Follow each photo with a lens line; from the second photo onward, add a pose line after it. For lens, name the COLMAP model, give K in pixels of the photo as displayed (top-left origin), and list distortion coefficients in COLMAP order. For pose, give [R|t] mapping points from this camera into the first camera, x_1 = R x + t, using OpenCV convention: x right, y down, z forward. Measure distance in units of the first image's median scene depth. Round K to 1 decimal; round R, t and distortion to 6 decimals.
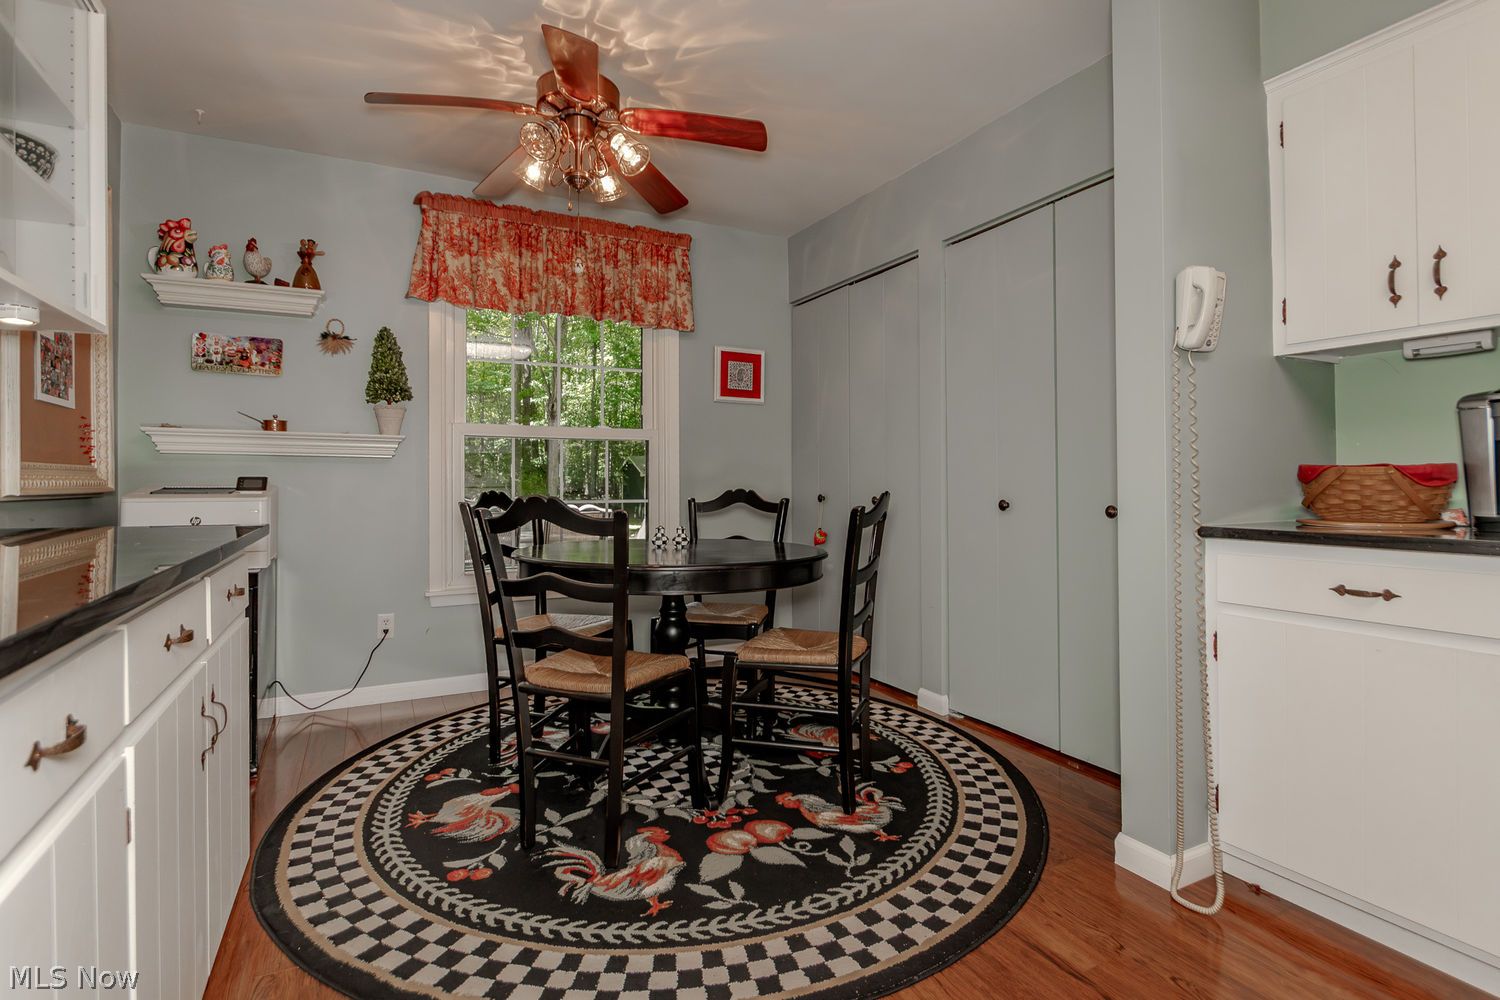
lens RADIAL K [[731.3, 0, 745.9], [0, 731.3, 459.5], [0, 0, 1]] dist [-0.010184, -0.000551]
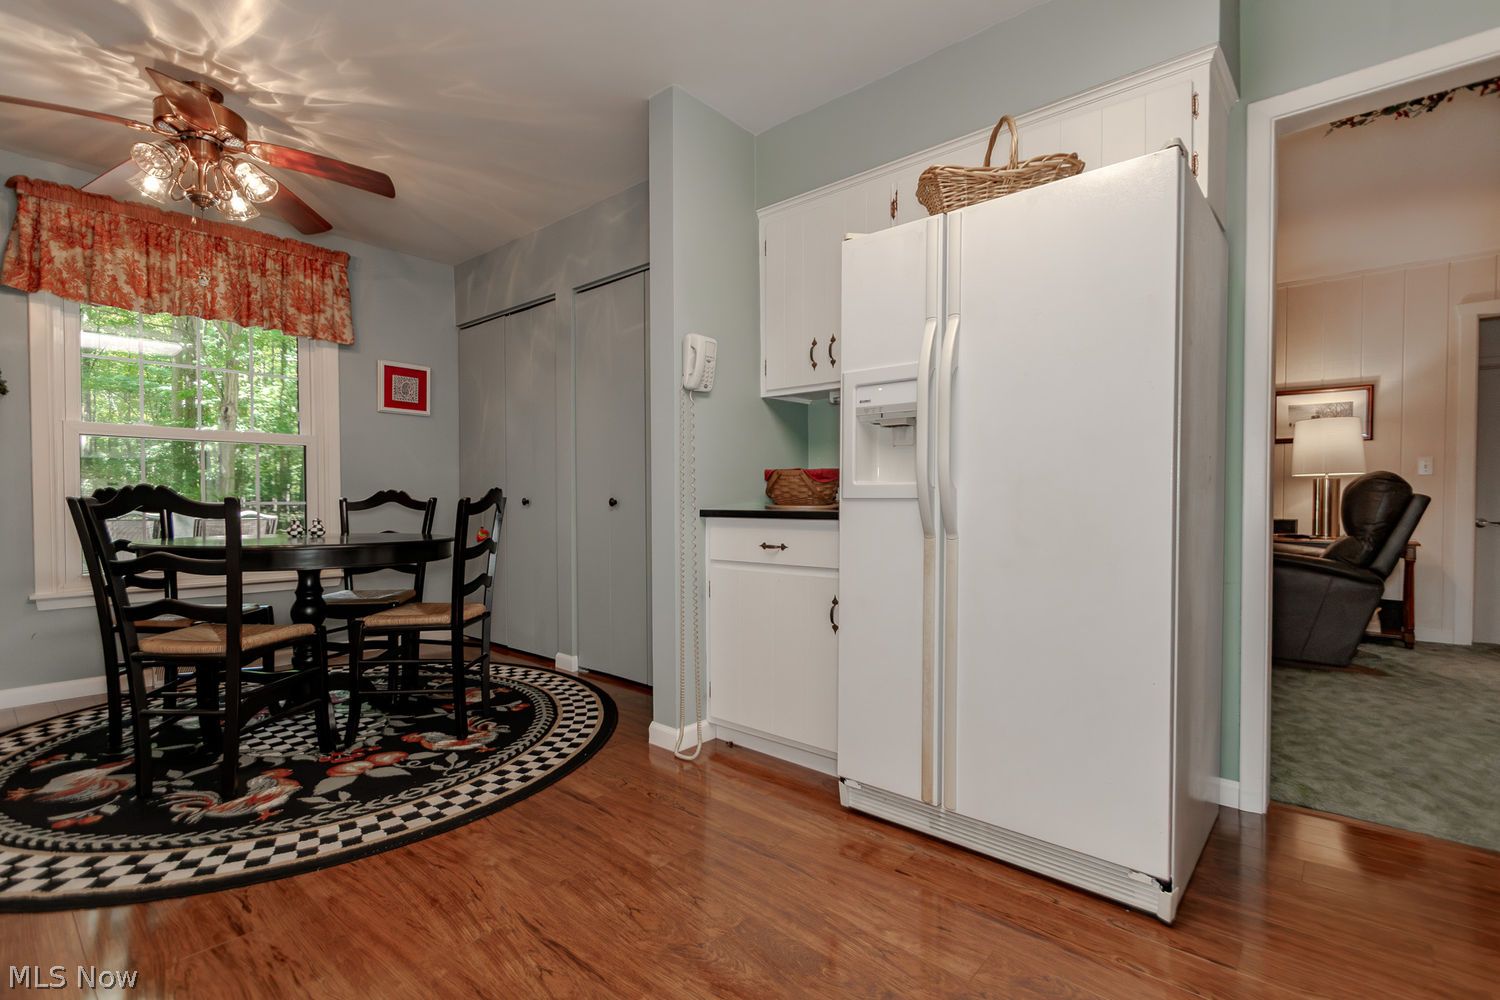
lens RADIAL K [[695.7, 0, 750.0], [0, 695.7, 500.0], [0, 0, 1]] dist [0.001143, -0.006087]
pose [[0.927298, -0.000398, 0.374323, 0.144383], [-0.012312, 0.999426, 0.031560, 0.021370], [-0.374121, -0.033874, 0.926761, -0.281990]]
